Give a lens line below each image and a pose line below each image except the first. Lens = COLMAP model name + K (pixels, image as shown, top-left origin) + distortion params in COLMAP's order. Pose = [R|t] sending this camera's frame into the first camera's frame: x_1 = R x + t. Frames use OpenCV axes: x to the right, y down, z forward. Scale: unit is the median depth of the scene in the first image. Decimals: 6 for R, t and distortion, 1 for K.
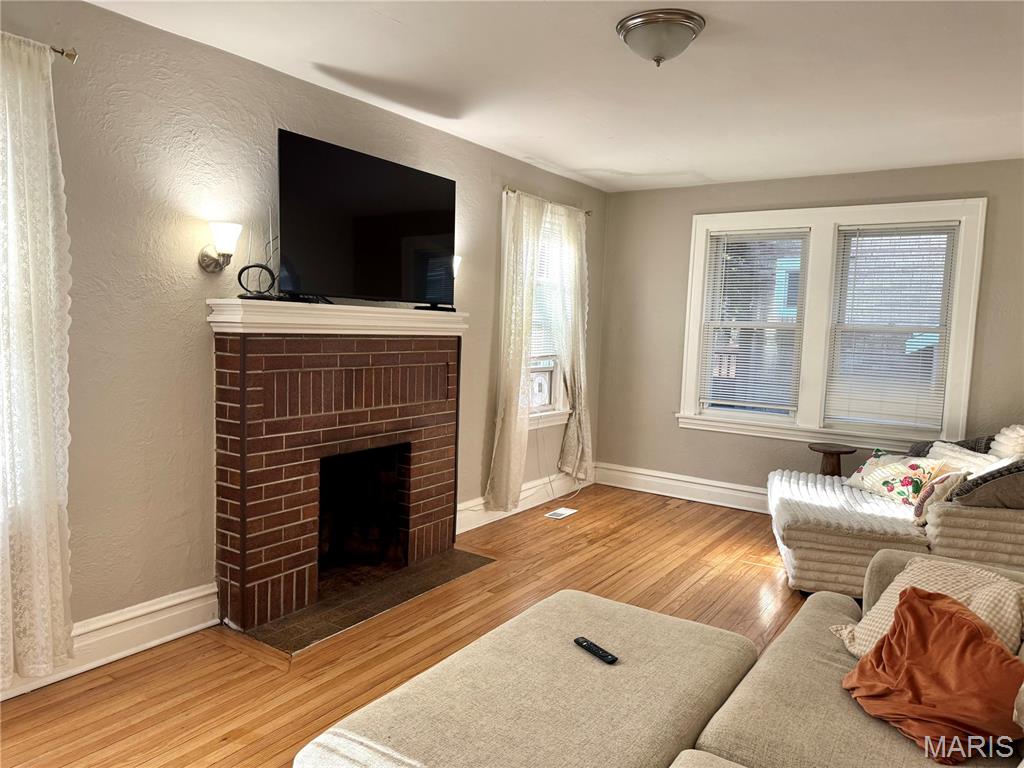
lens RADIAL K [[711.4, 0, 518.3], [0, 711.4, 384.3], [0, 0, 1]] dist [0.077953, -0.102485]
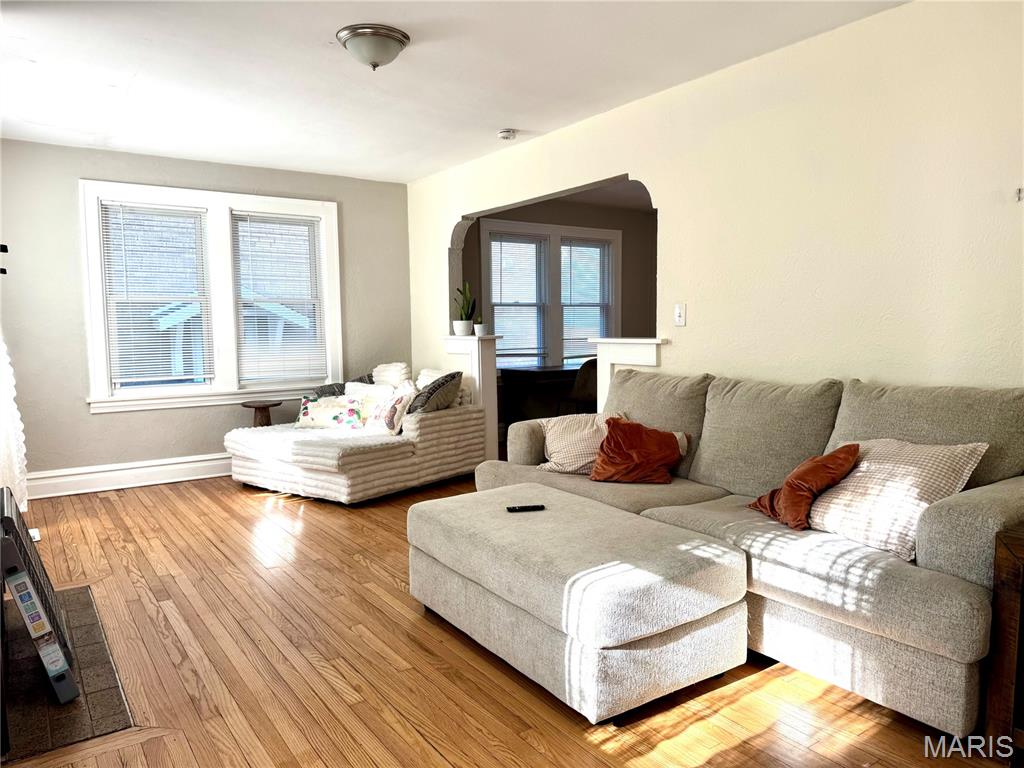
lens RADIAL K [[711.4, 0, 512.5], [0, 711.4, 383.4], [0, 0, 1]] dist [0.077953, -0.102485]
pose [[0.358349, -0.117452, 0.926170, -0.659708], [0.103018, 0.990971, 0.085811, -0.001593], [-0.927886, 0.064662, 0.367214, 0.268351]]
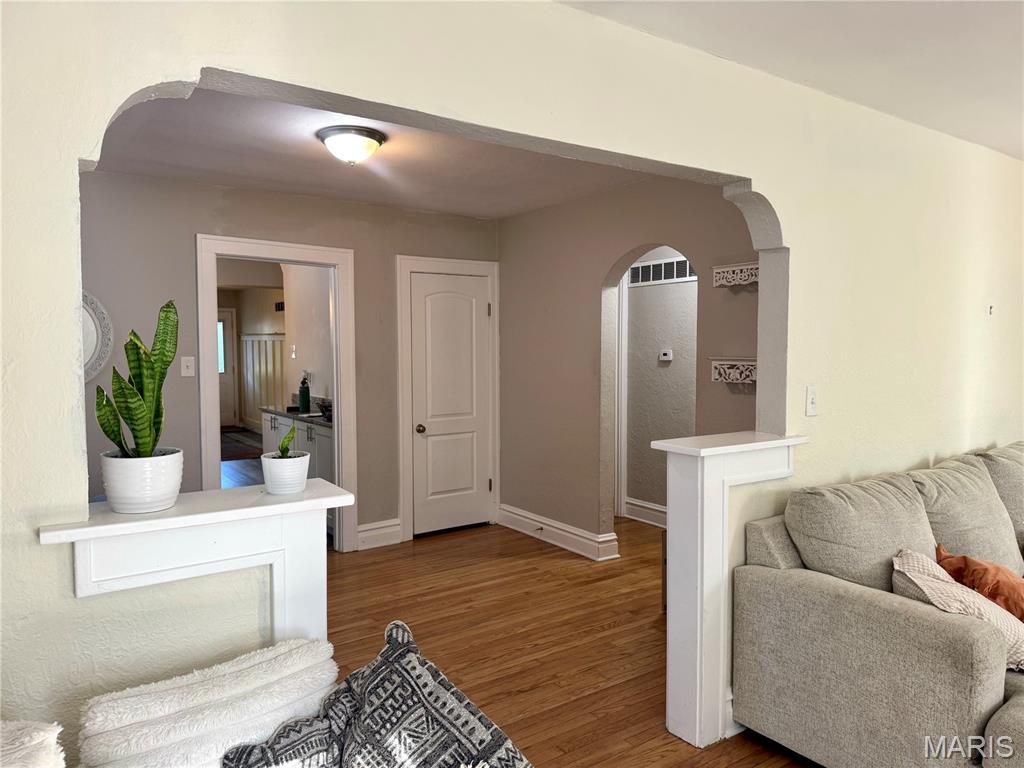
lens RADIAL K [[711.4, 0, 514.1], [0, 711.4, 374.1], [0, 0, 1]] dist [0.077953, -0.102485]
pose [[-0.929953, -0.045974, 0.364793, 0.473225], [0.003797, 0.990898, 0.134561, -0.123120], [-0.367659, 0.126521, -0.921314, 1.291643]]
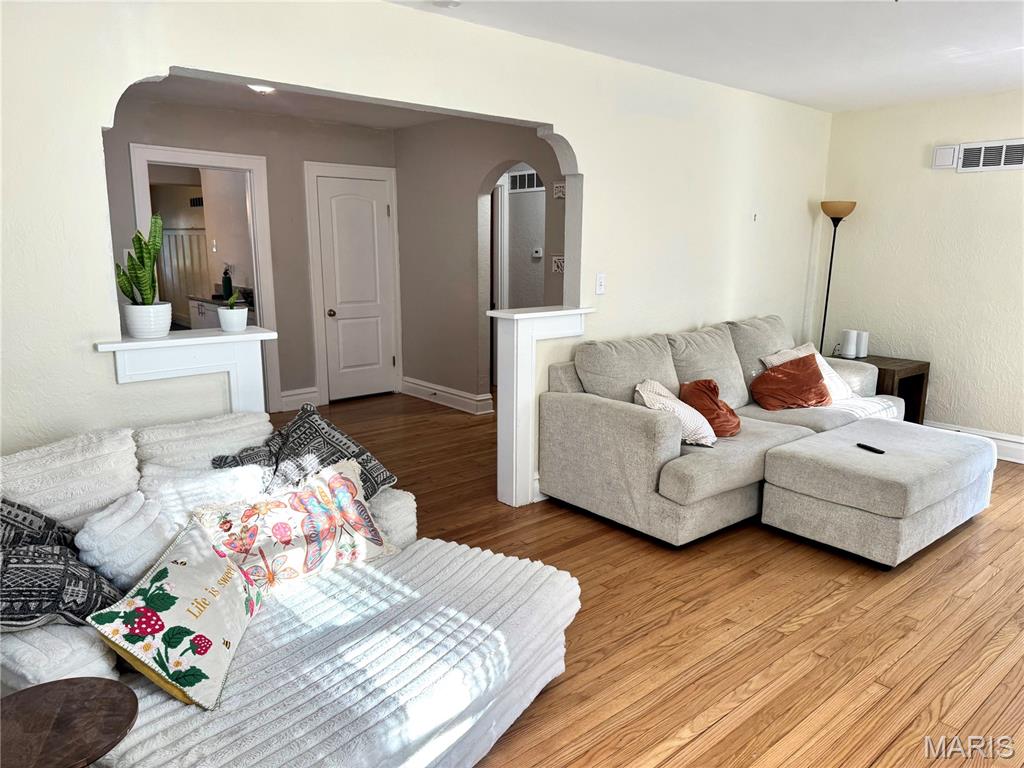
lens RADIAL K [[711.4, 0, 516.2], [0, 711.4, 381.9], [0, 0, 1]] dist [0.077953, -0.102485]
pose [[-0.963316, -0.089218, 0.253104, 0.284282], [-0.014771, 0.959318, 0.281940, -0.154353], [-0.267961, 0.267859, -0.925445, 1.576879]]
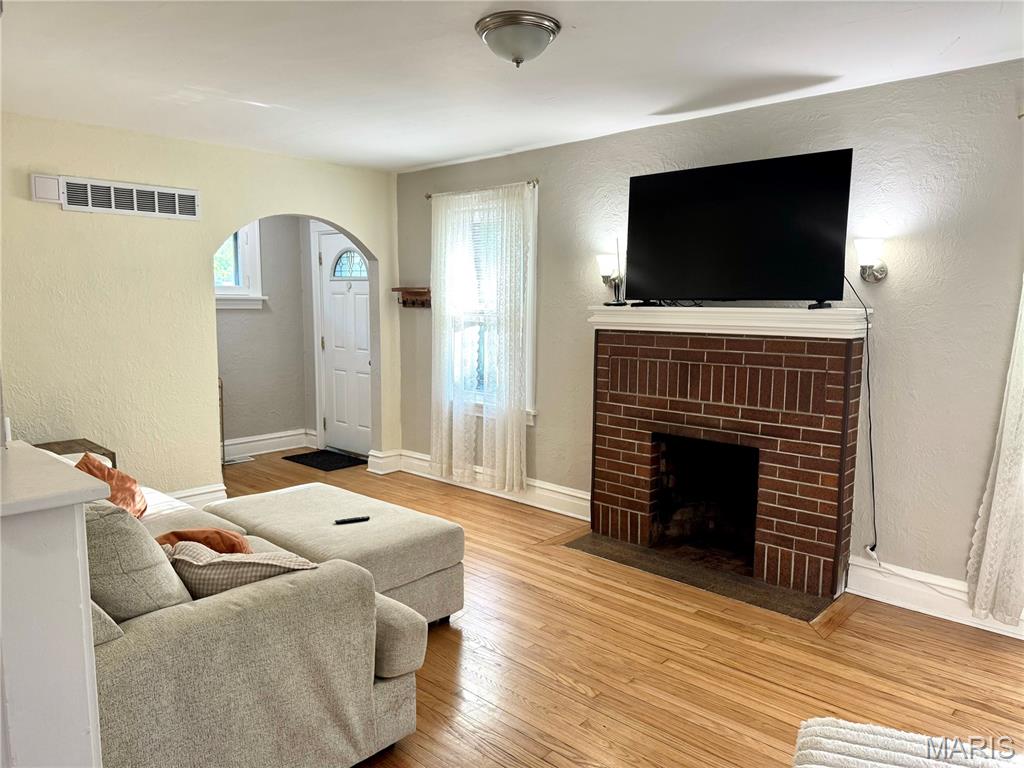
lens RADIAL K [[711.4, 0, 507.6], [0, 711.4, 385.1], [0, 0, 1]] dist [0.077953, -0.102485]
pose [[-0.166763, 0.083755, -0.982433, 0.889035], [-0.098100, 0.990032, 0.101055, -0.070449], [0.981105, 0.113229, -0.156885, 0.865503]]
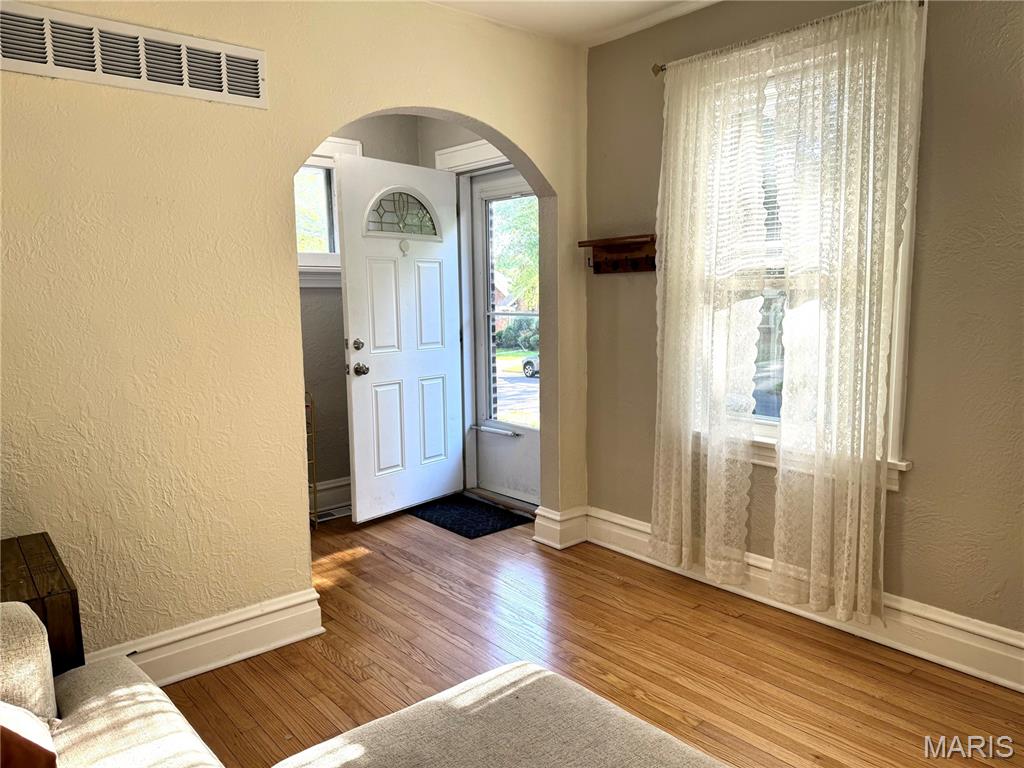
lens RADIAL K [[711.4, 0, 497.8], [0, 711.4, 385.4], [0, 0, 1]] dist [0.077953, -0.102485]
pose [[-0.283024, 0.096662, -0.954229, 0.301598], [-0.076458, 0.989468, 0.122910, -0.016546], [0.956060, 0.107745, -0.272653, 0.512063]]
